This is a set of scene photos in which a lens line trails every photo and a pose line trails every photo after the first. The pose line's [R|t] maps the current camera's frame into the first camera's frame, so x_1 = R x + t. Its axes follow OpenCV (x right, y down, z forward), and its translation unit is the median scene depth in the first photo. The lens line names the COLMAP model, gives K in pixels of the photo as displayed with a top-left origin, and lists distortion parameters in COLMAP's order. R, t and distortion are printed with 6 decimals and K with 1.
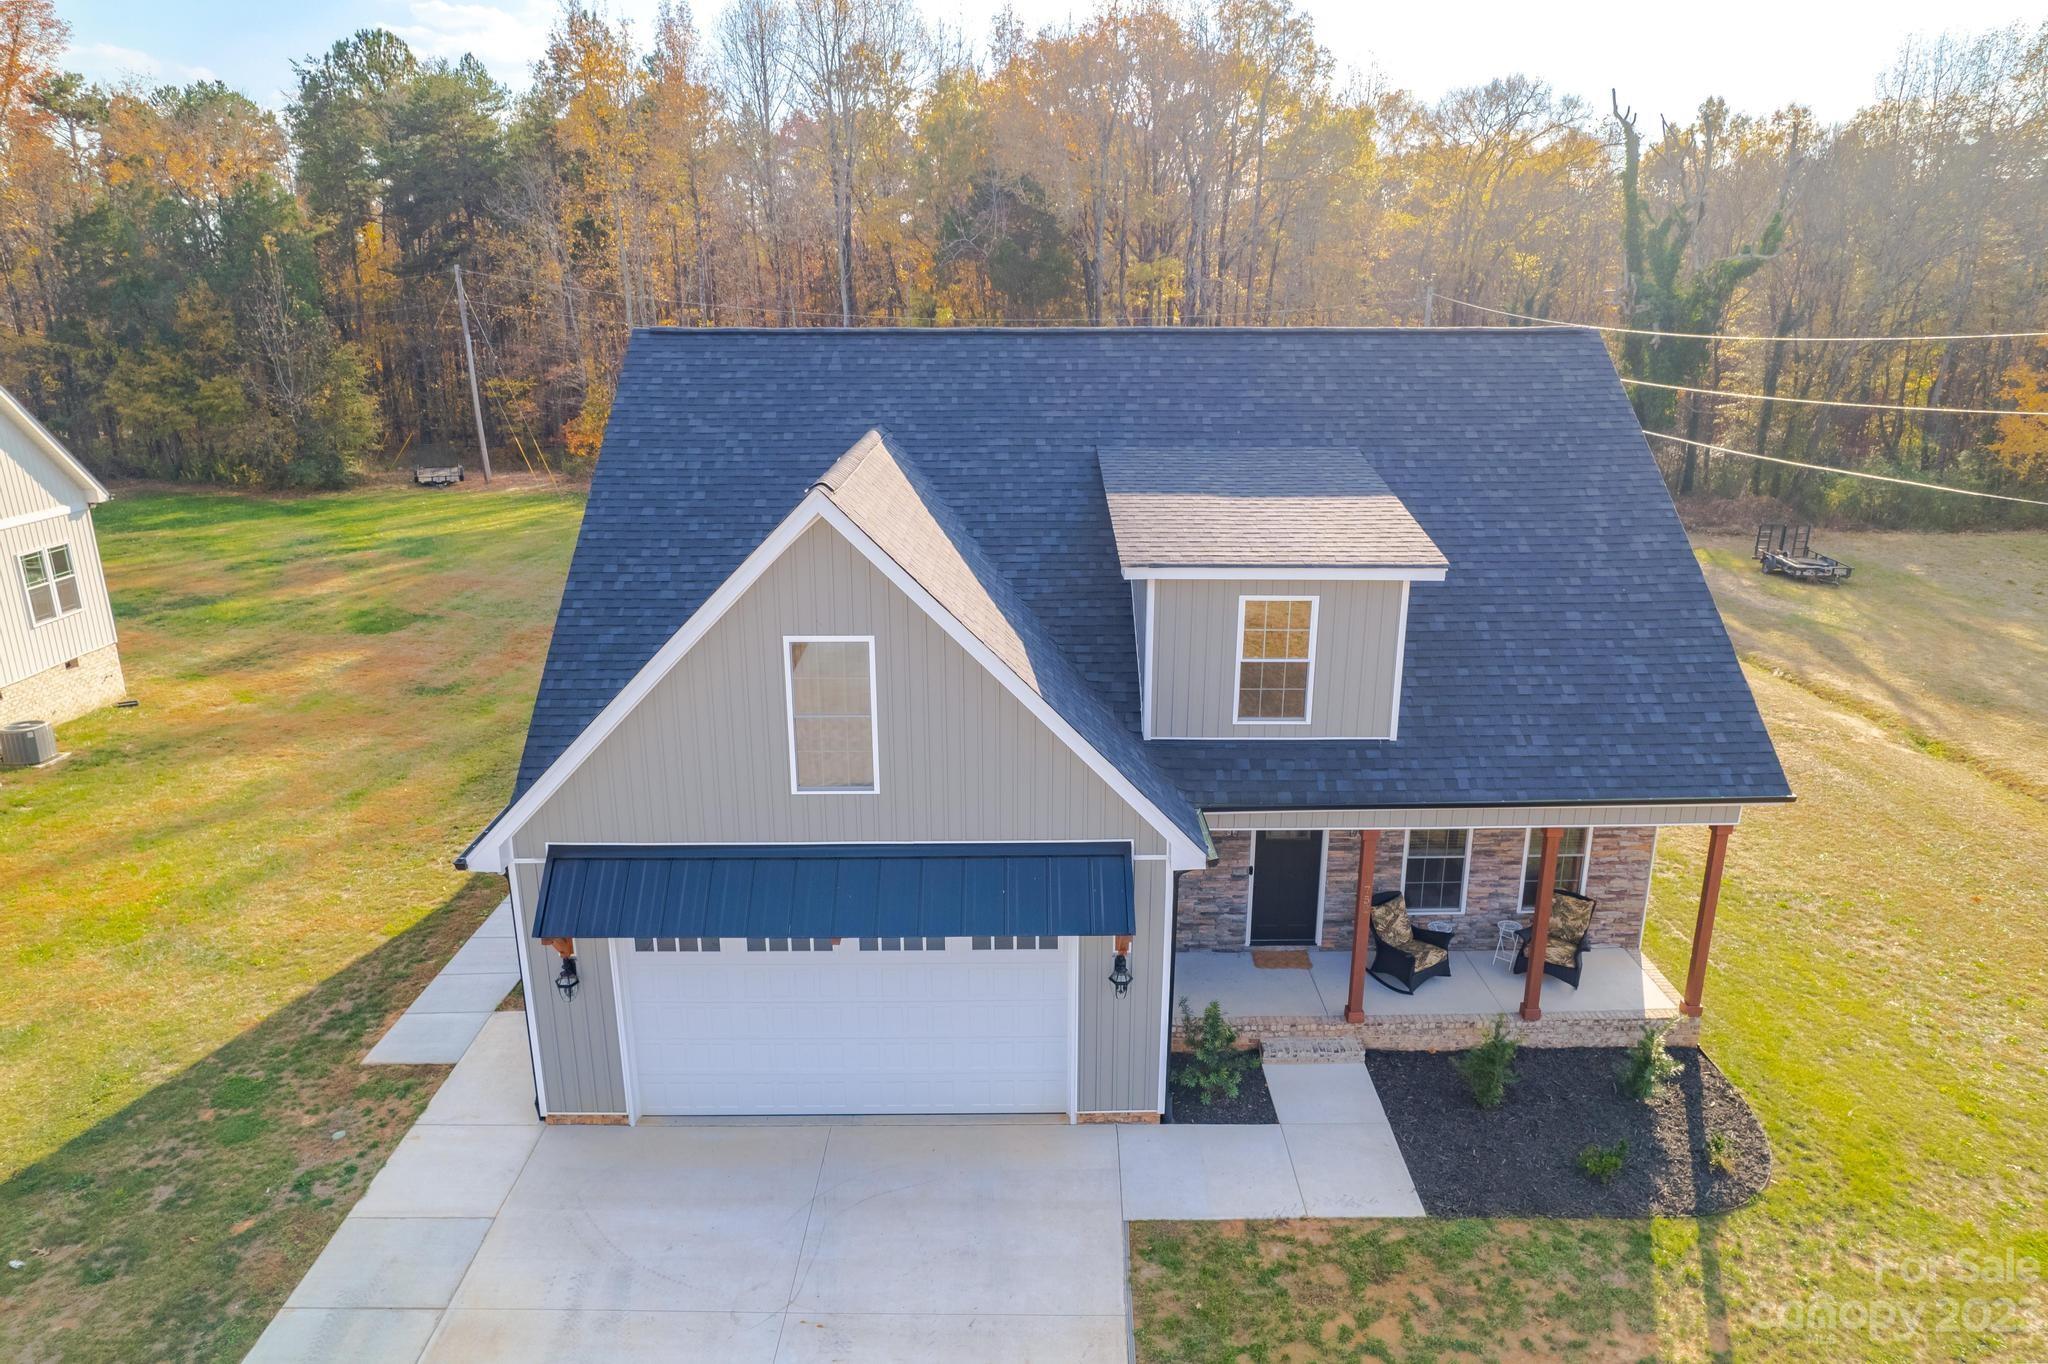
lens RADIAL K [[1333.6, 0, 1024.0], [0, 1333.6, 682.0], [0, 0, 1]] dist [-0.061072, 0.041962]
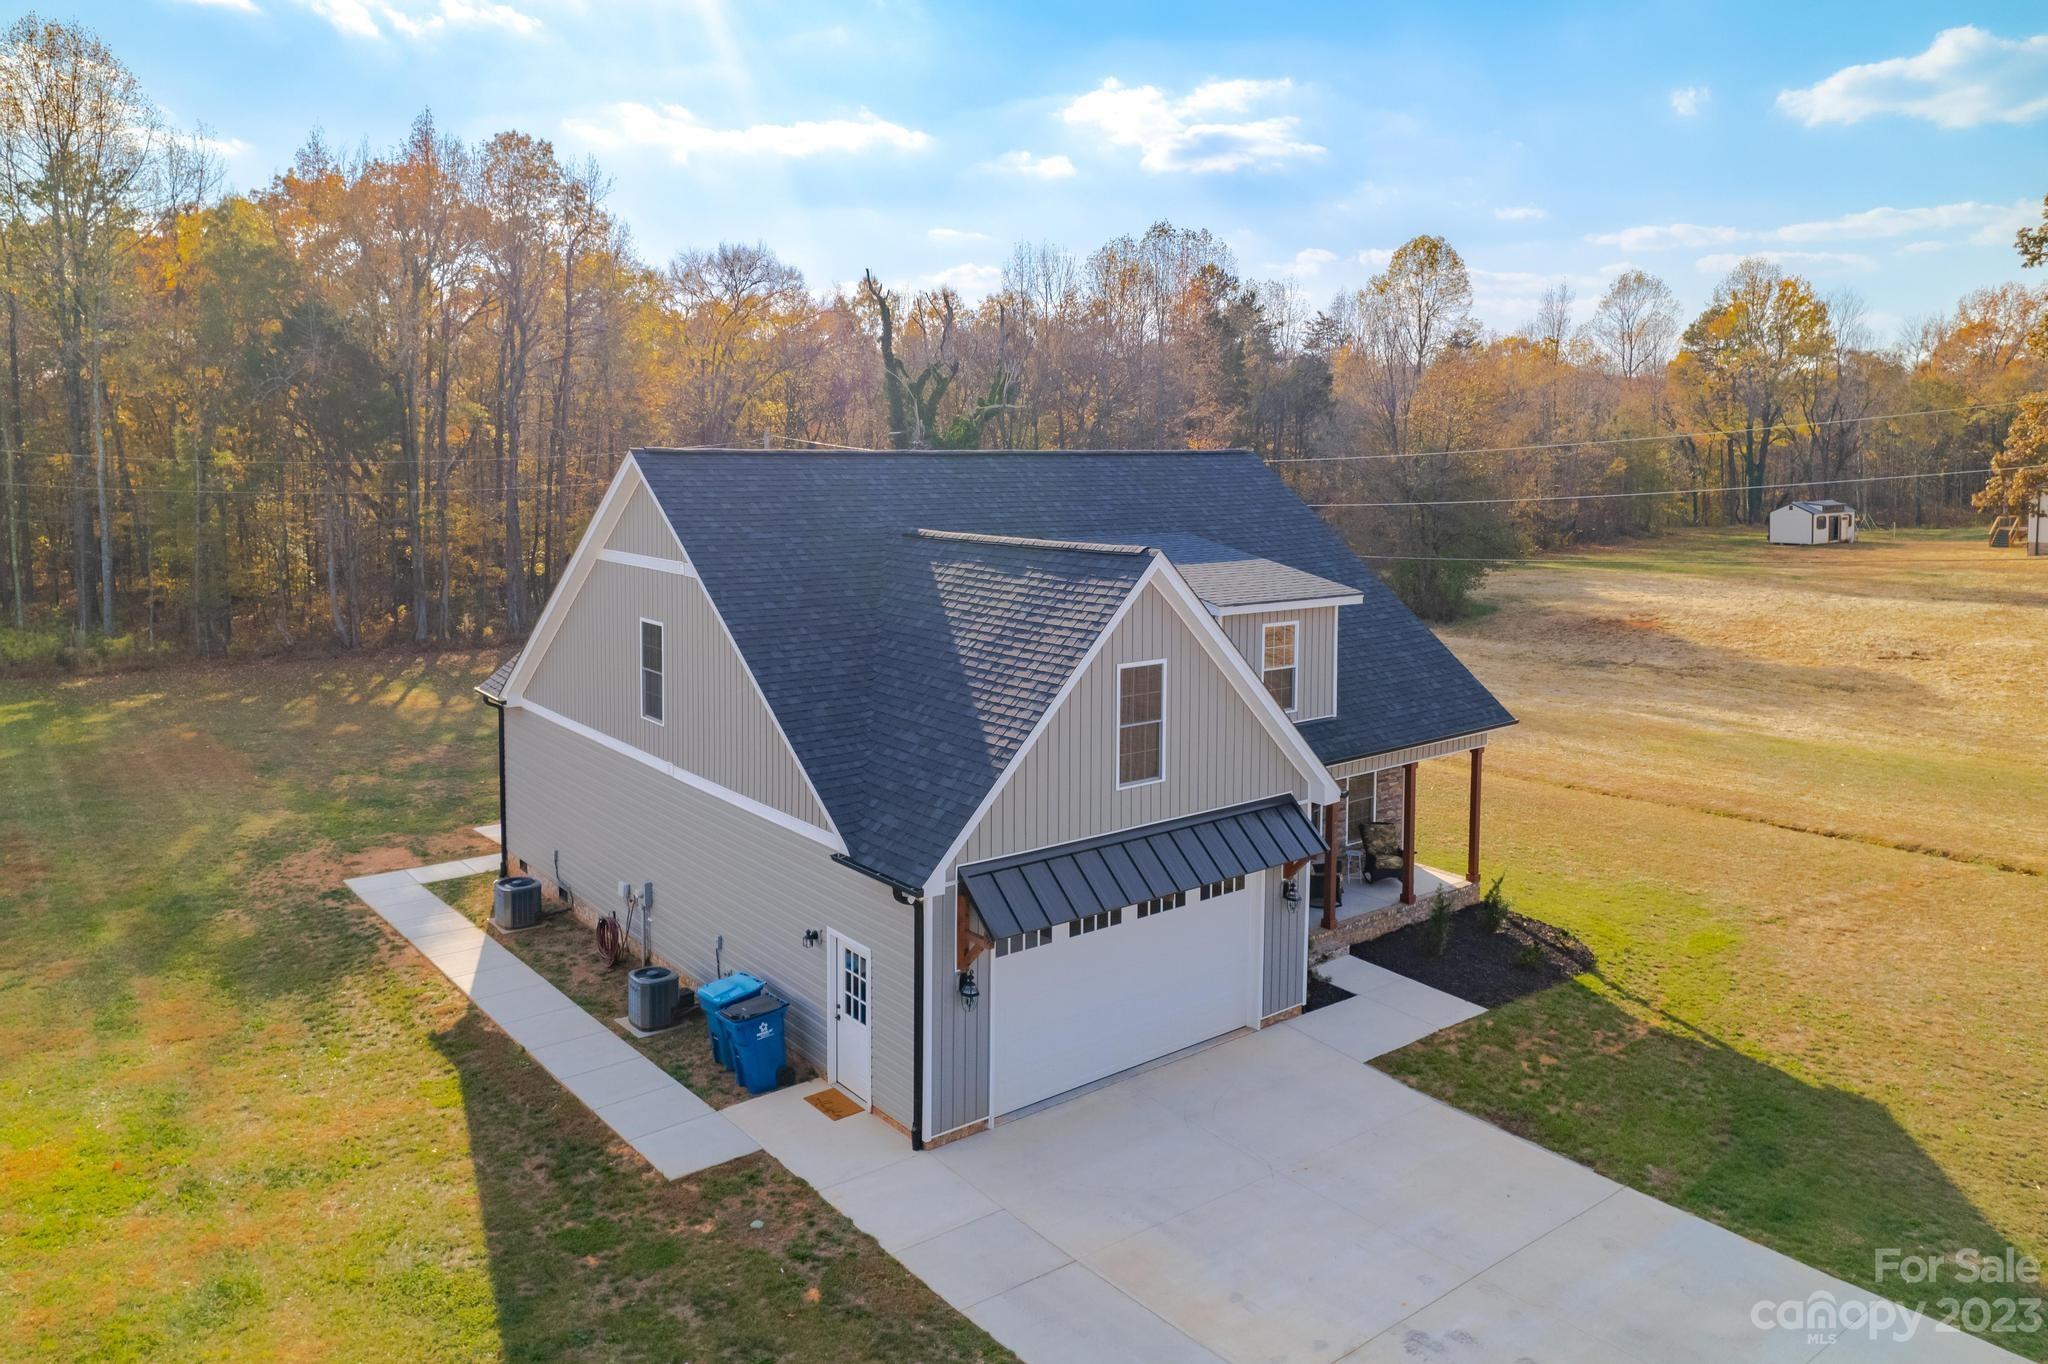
lens RADIAL K [[1453.5, 0, 948.5], [0, 1453.5, 549.6], [0, 0, 1]] dist [-0.044981, 0.000156]
pose [[0.800779, -0.039860, 0.597632, -1.011104], [0.166397, 0.973311, -0.158041, 0.046288], [-0.575383, 0.226000, 0.786040, -0.045375]]
